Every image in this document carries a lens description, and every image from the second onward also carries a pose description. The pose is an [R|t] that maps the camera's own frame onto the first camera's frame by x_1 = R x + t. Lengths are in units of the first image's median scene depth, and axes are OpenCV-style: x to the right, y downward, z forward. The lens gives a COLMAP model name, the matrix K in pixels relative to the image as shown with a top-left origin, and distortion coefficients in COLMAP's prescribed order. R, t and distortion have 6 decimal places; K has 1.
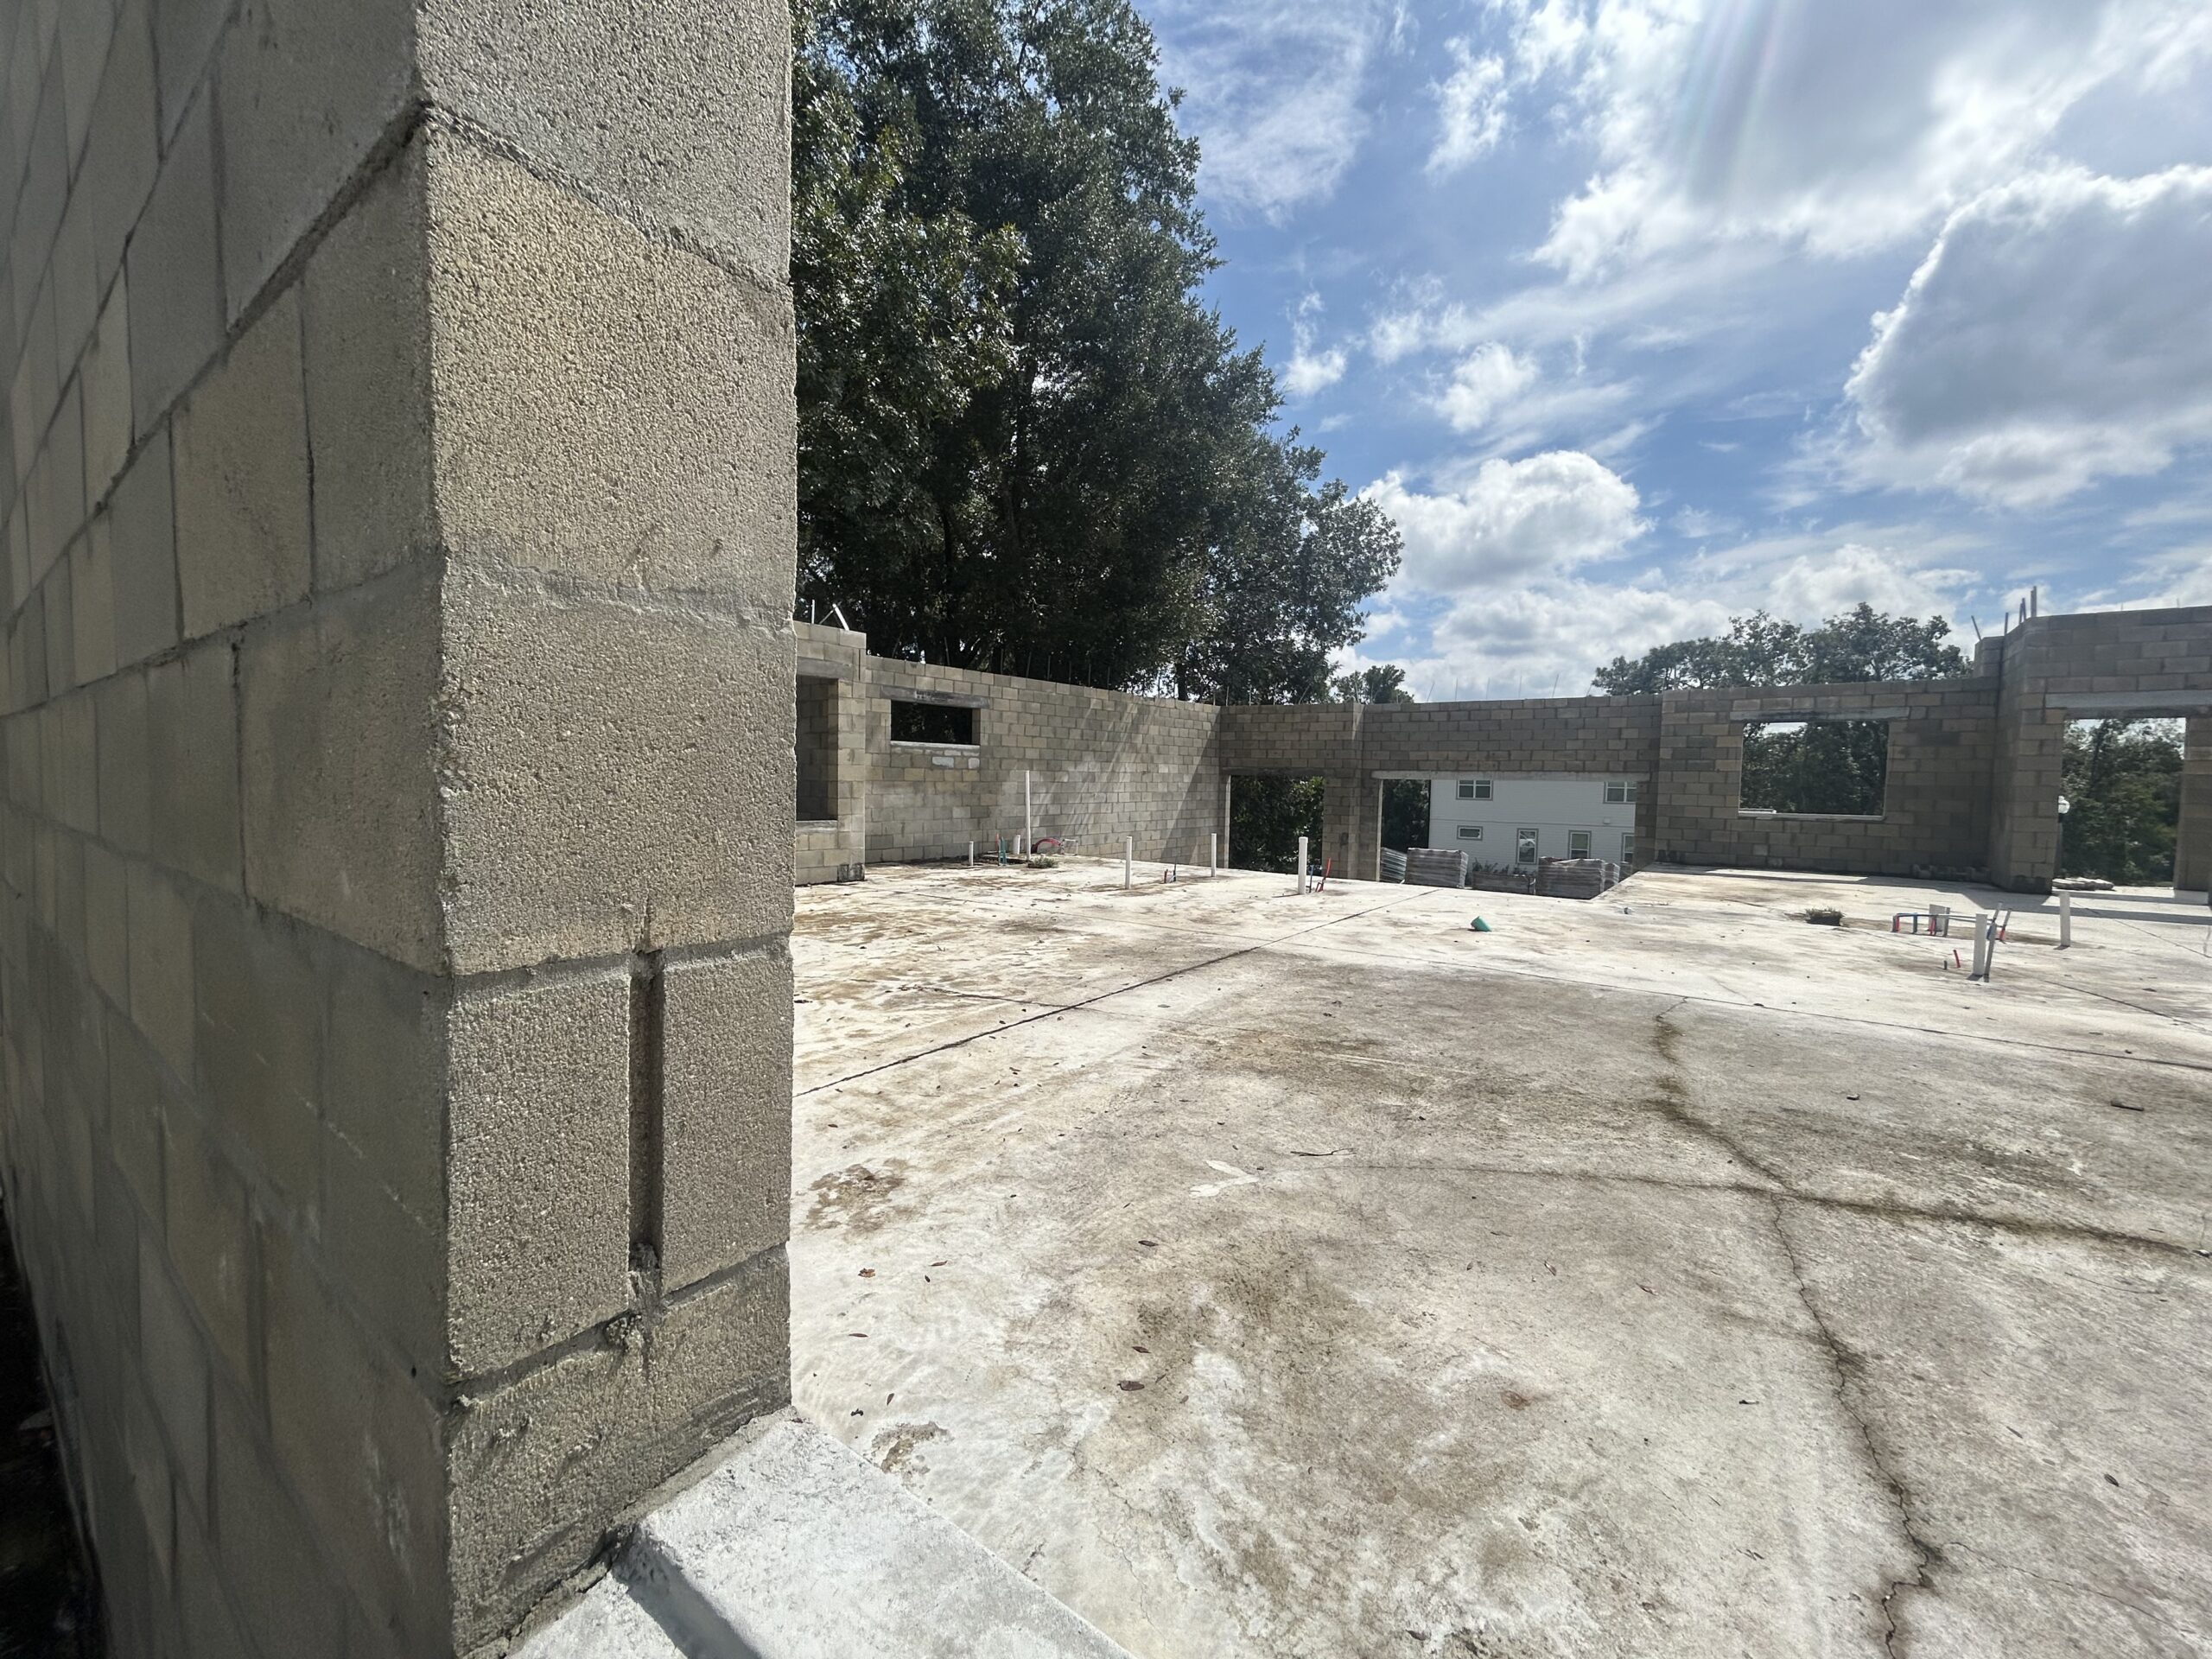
lens RADIAL K [[902.0, 0, 1095.0], [0, 902.0, 833.5], [0, 0, 1]] dist [-0.000222, 0.000832]
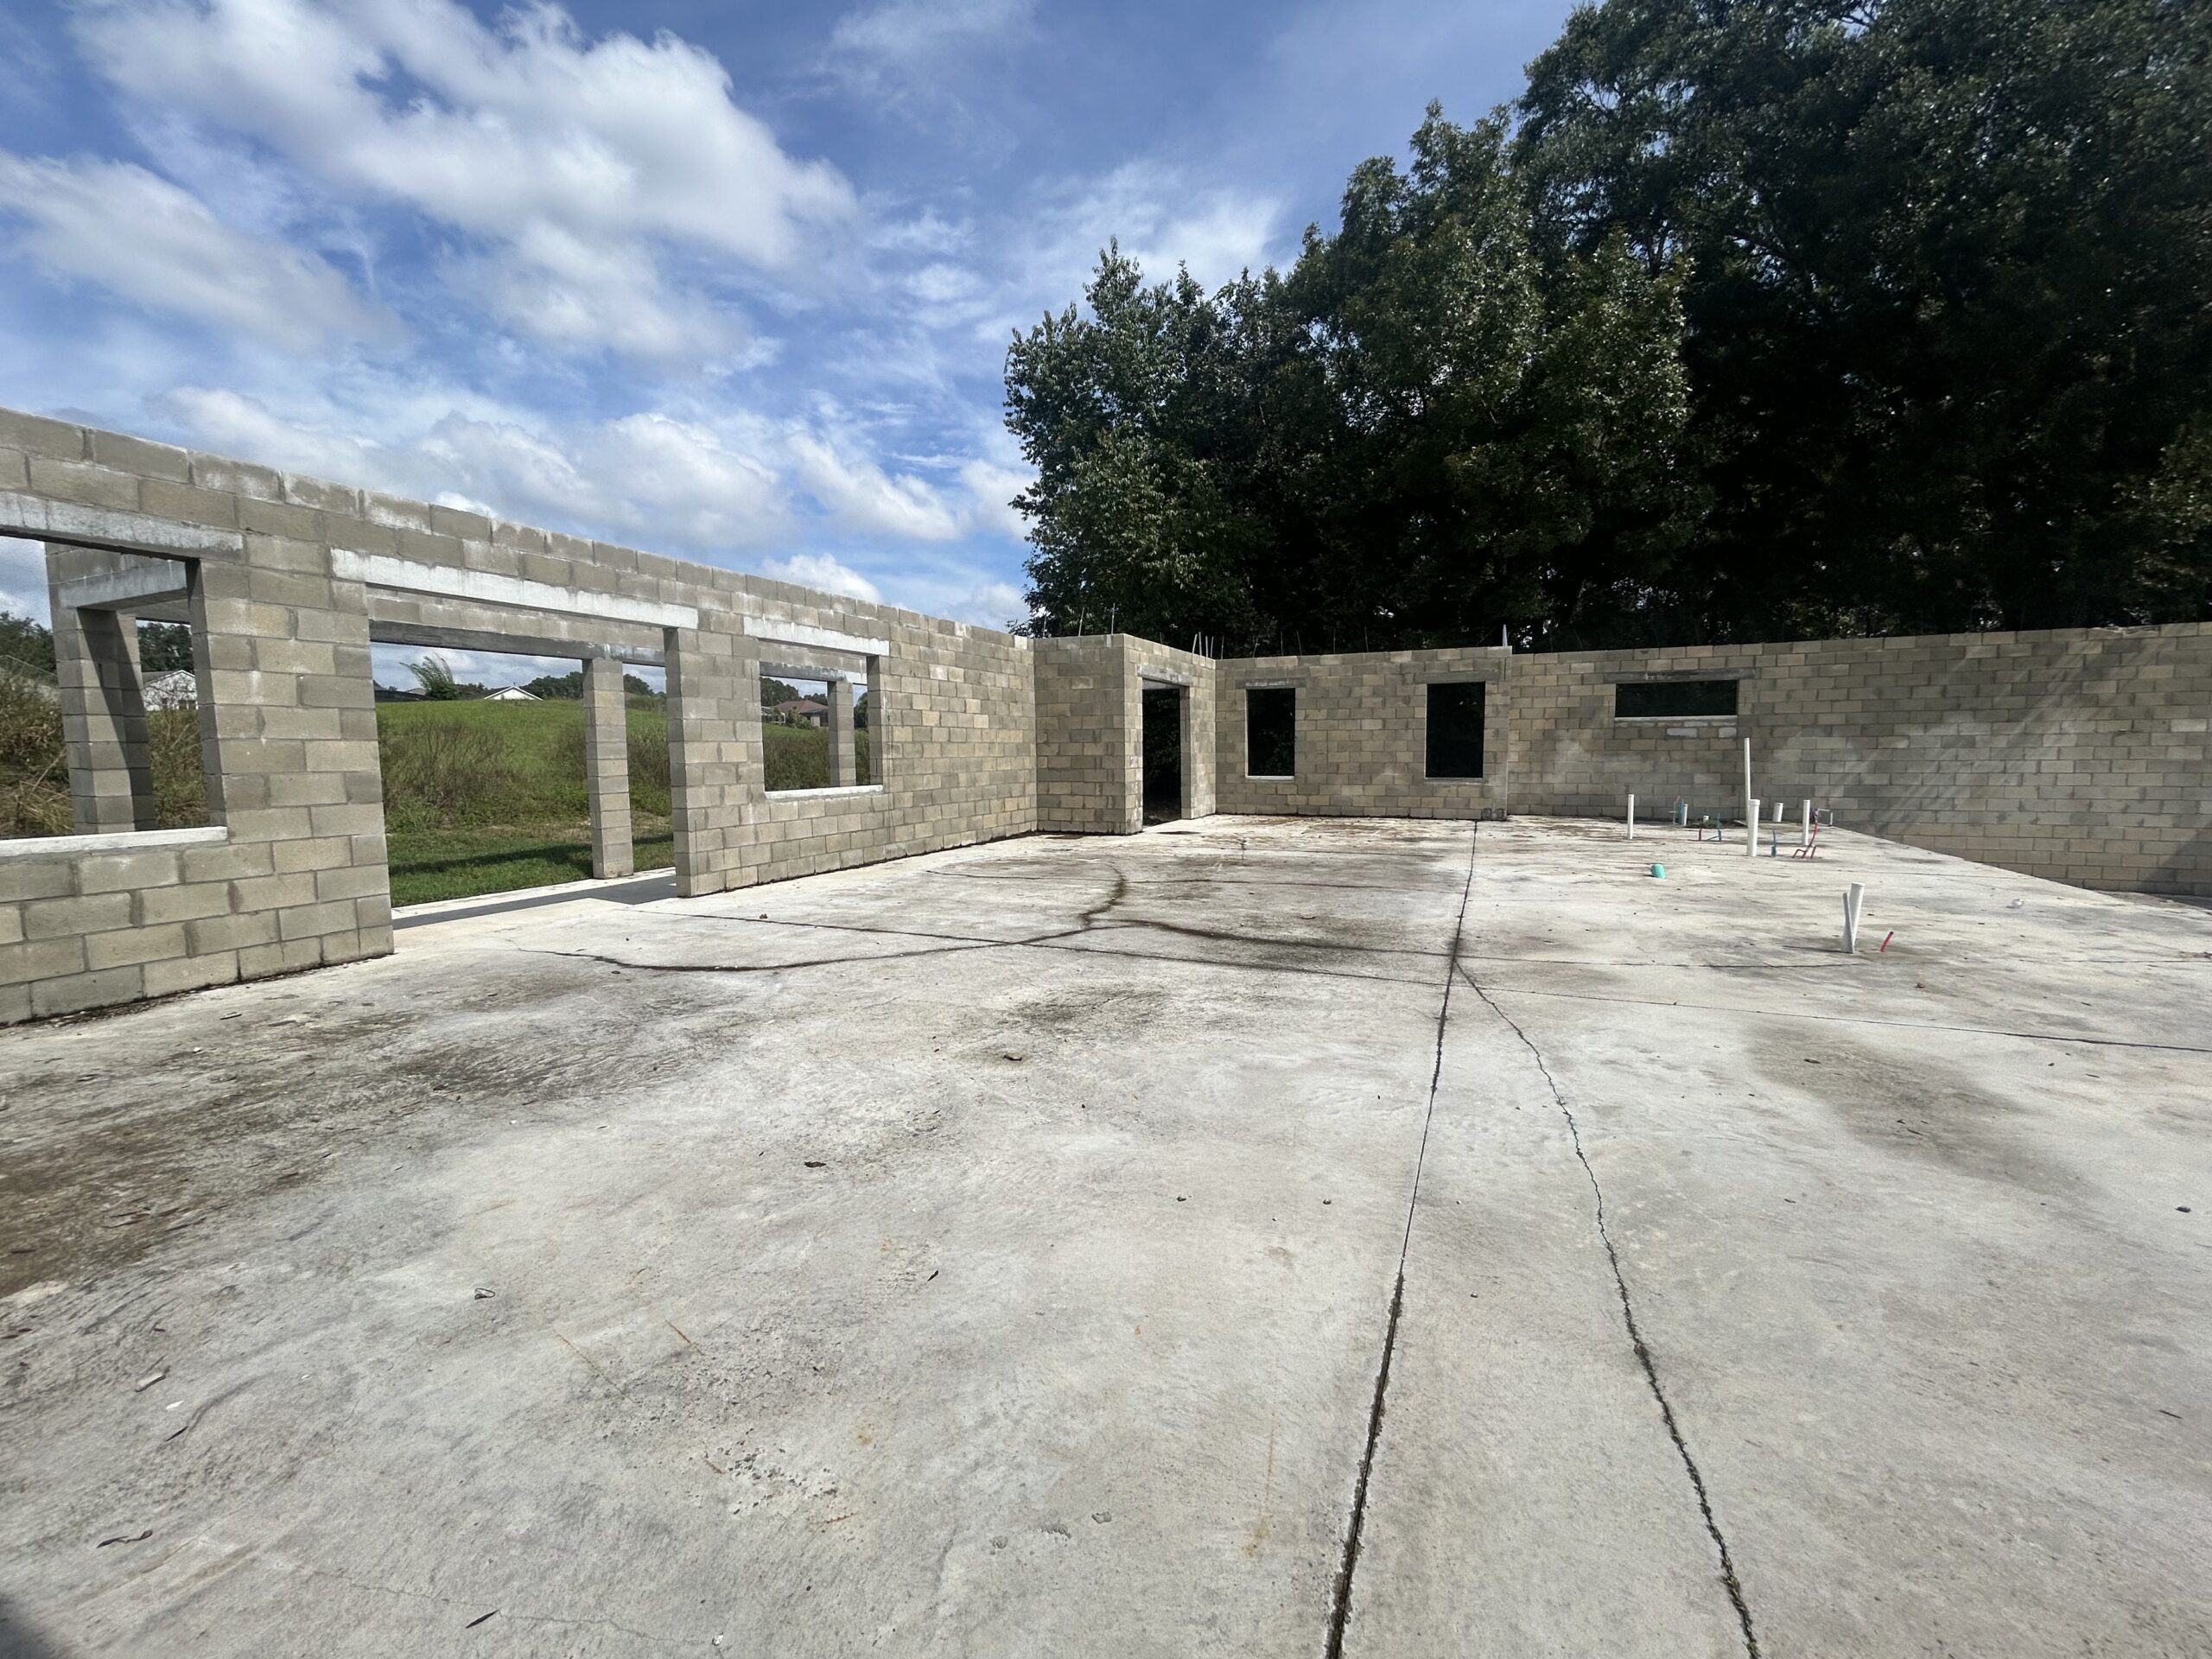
lens RADIAL K [[902.0, 0, 1100.5], [0, 902.0, 827.6], [0, 0, 1]] dist [-0.000222, 0.000832]
pose [[0.222892, 0.065164, -0.972663, 0.808568], [-0.049694, 0.997226, 0.055422, 0.012615], [0.973576, 0.035983, 0.225512, 0.051328]]
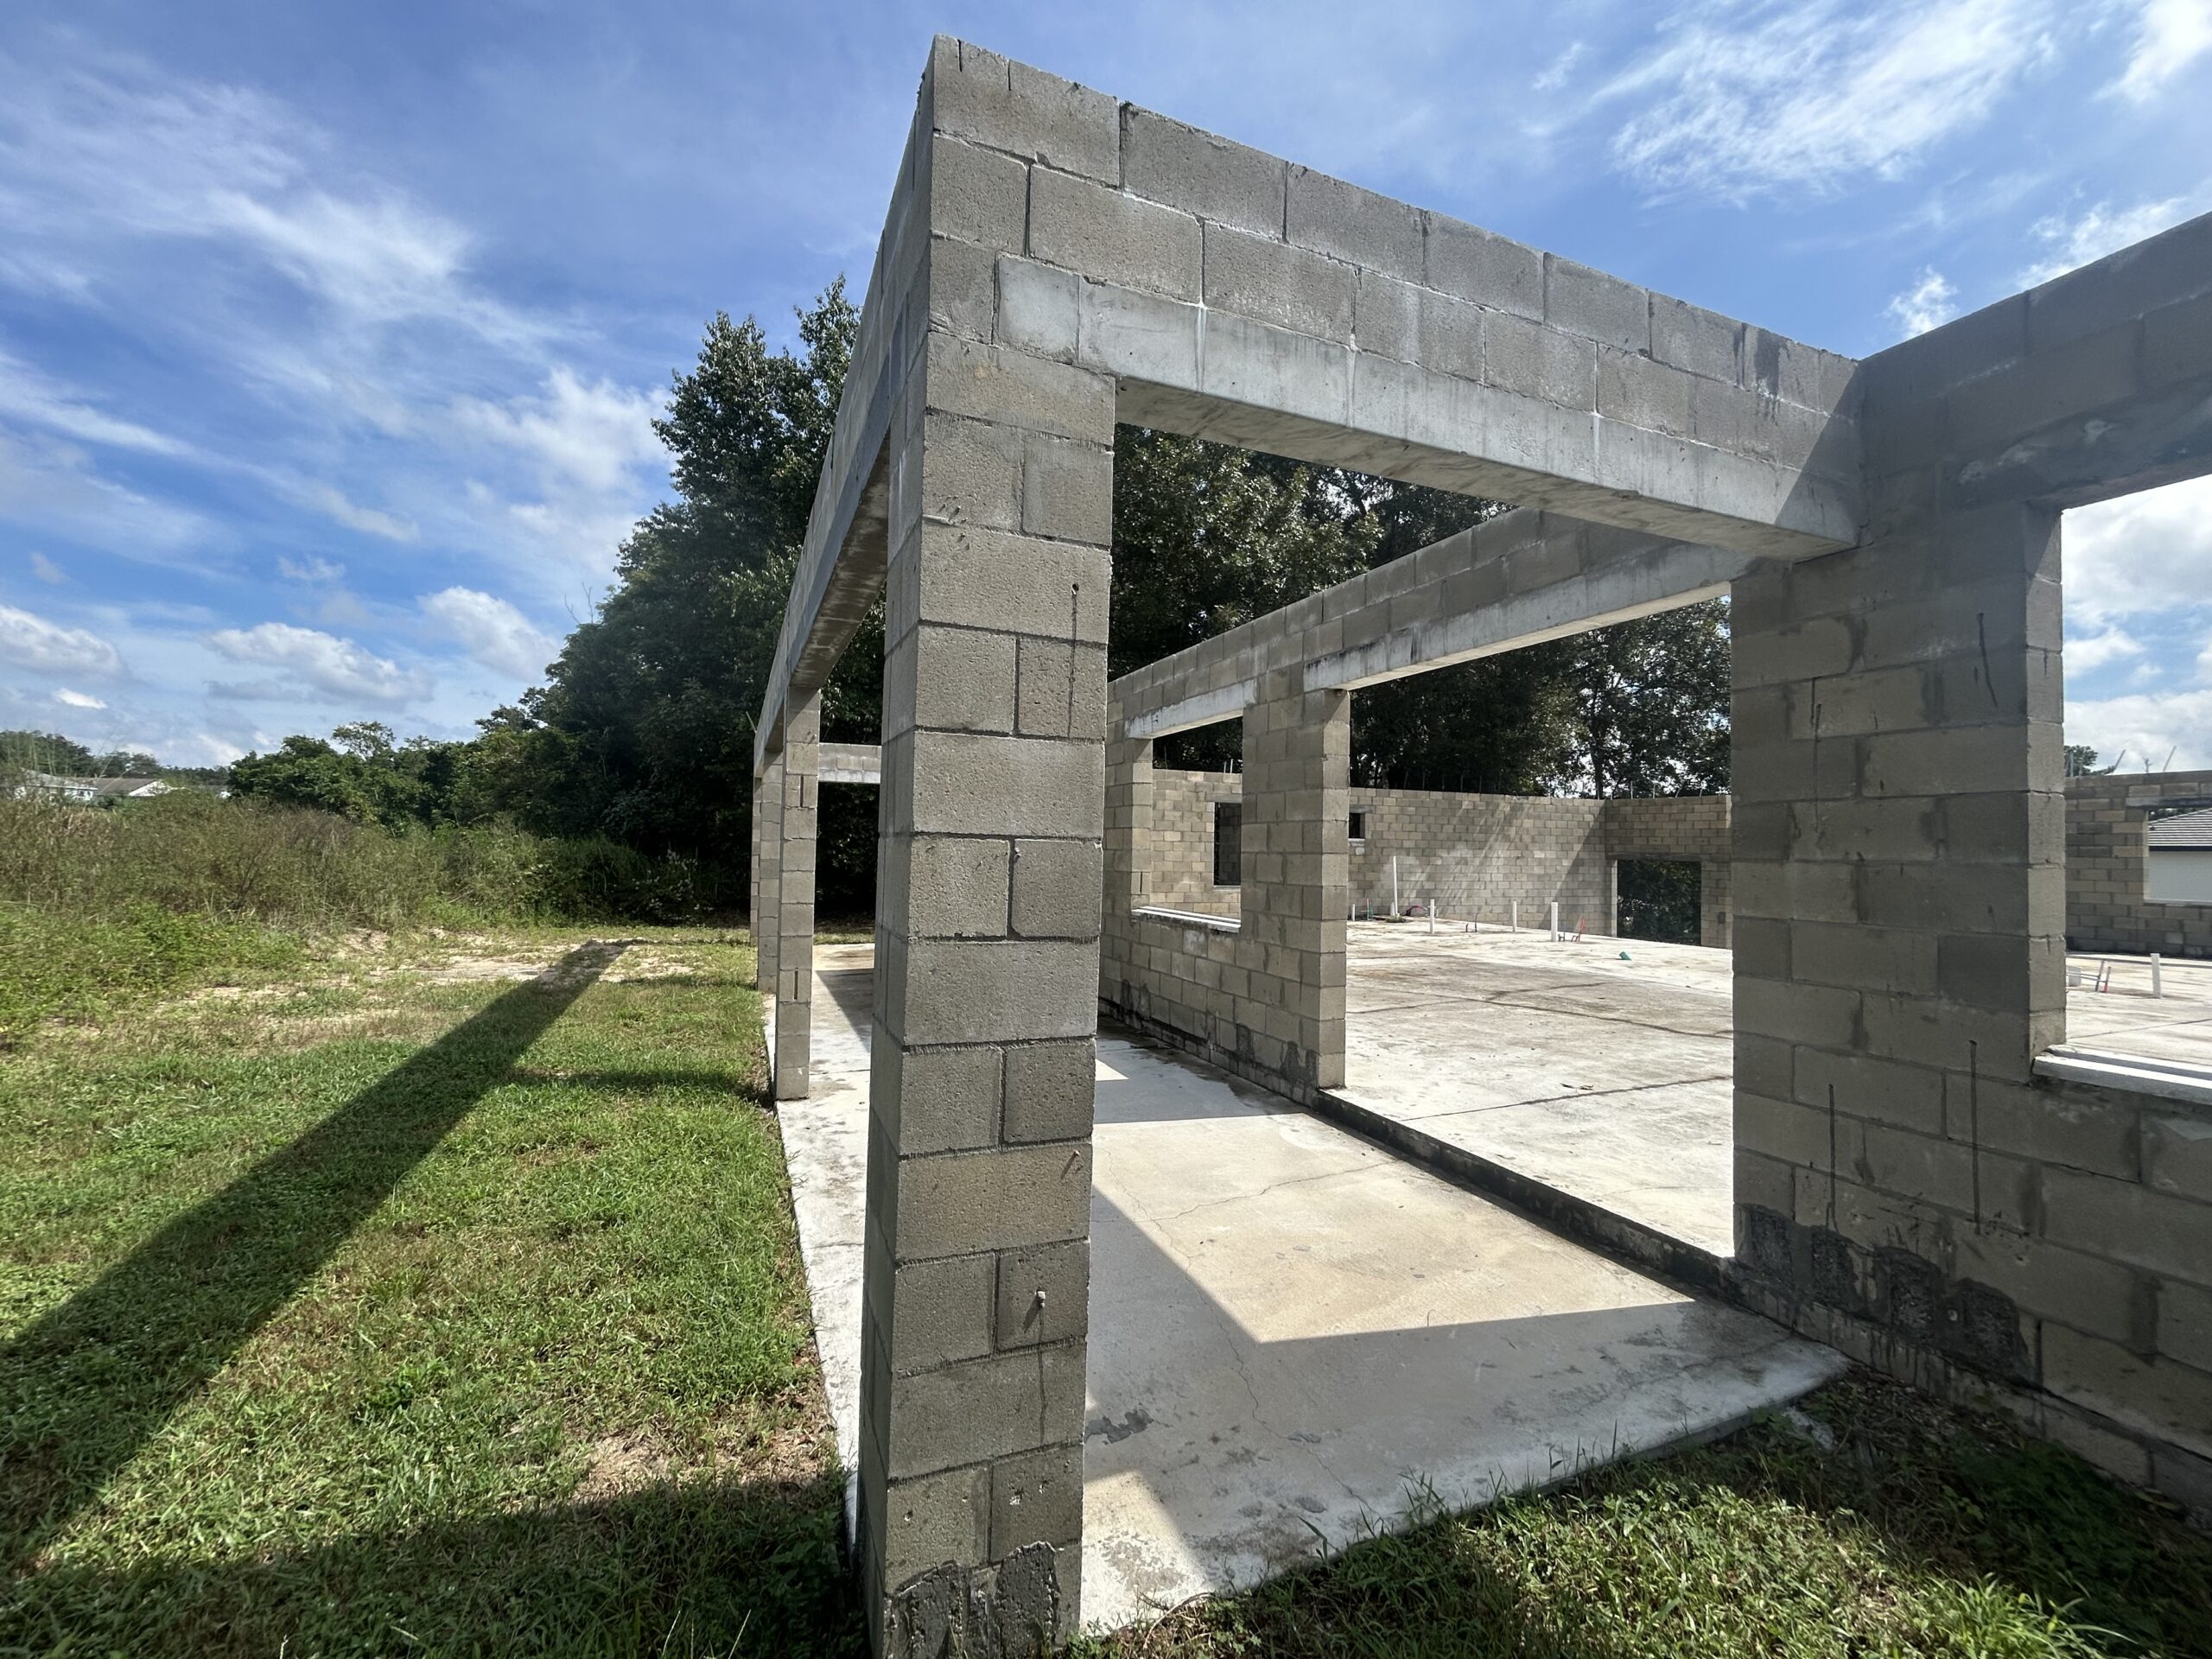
lens RADIAL K [[902.0, 0, 1100.3], [0, 902.0, 824.2], [0, 0, 1]] dist [-0.000222, 0.000832]
pose [[0.859400, -0.018089, -0.510984, 0.270004], [-0.034969, 0.994955, -0.094035, 0.032340], [0.510107, 0.098682, 0.854431, -0.494290]]
